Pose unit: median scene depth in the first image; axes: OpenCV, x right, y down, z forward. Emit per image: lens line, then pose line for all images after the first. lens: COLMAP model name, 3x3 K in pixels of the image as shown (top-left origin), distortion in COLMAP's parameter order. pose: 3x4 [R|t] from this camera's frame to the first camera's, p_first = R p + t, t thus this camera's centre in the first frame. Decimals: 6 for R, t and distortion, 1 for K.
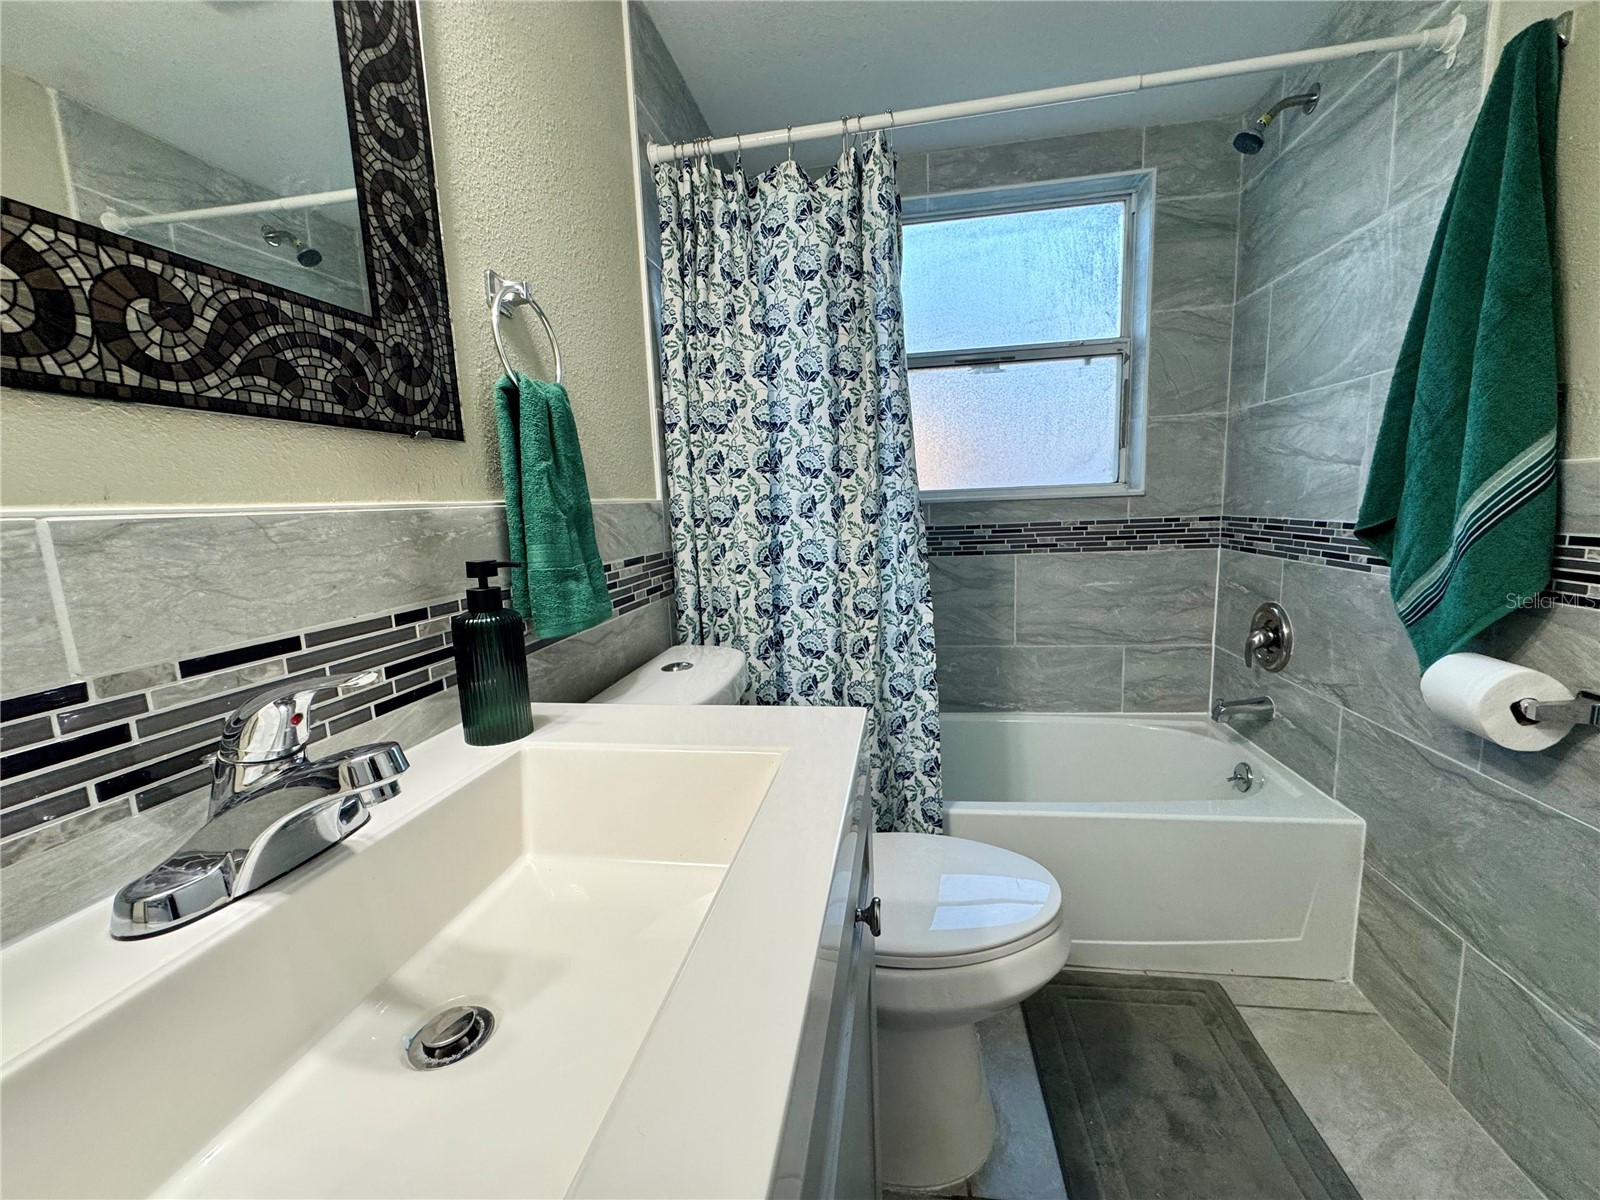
lens RADIAL K [[638.3, 0, 801.4], [0, 638.3, 598.9], [0, 0, 1]] dist [-0.002474, 0.000496]
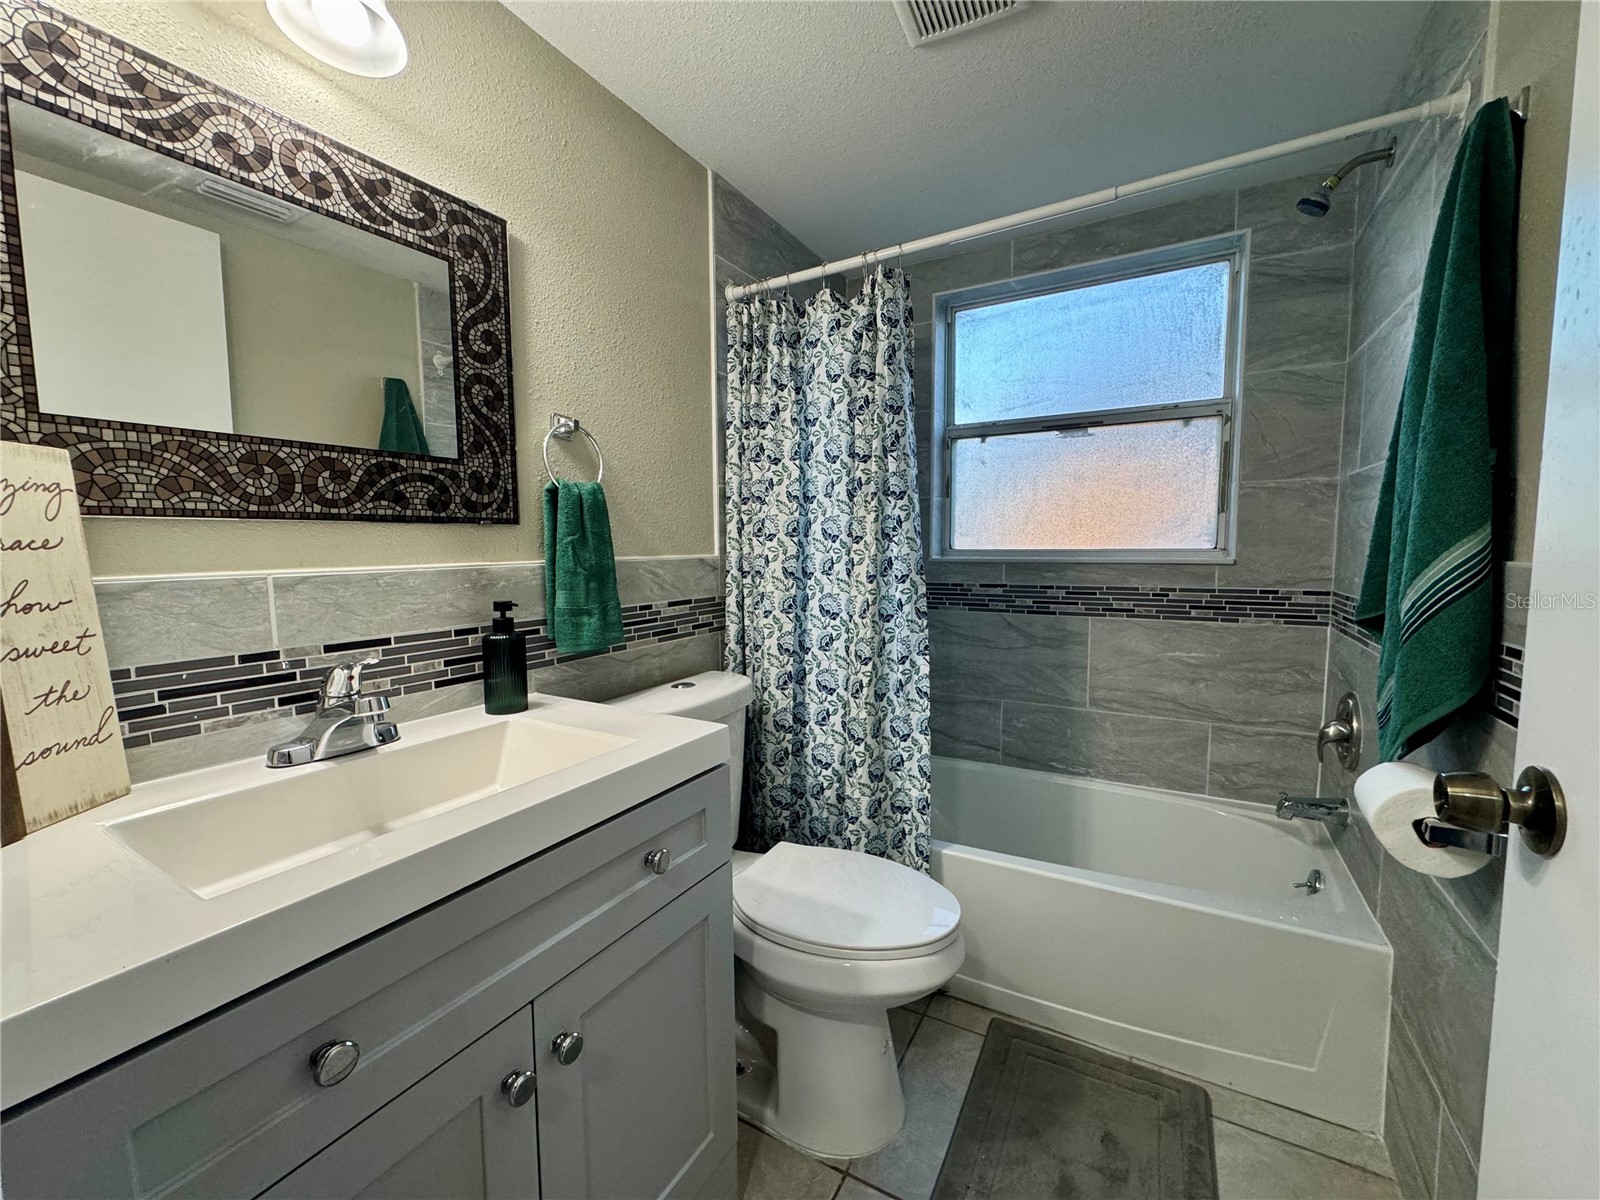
lens RADIAL K [[638.3, 0, 801.4], [0, 638.3, 598.9], [0, 0, 1]] dist [-0.002474, 0.000496]
pose [[0.935682, 0.062536, -0.347259, 0.396979], [-0.081857, 0.995791, -0.041234, -0.030864], [0.343219, 0.067008, 0.936862, -0.135670]]
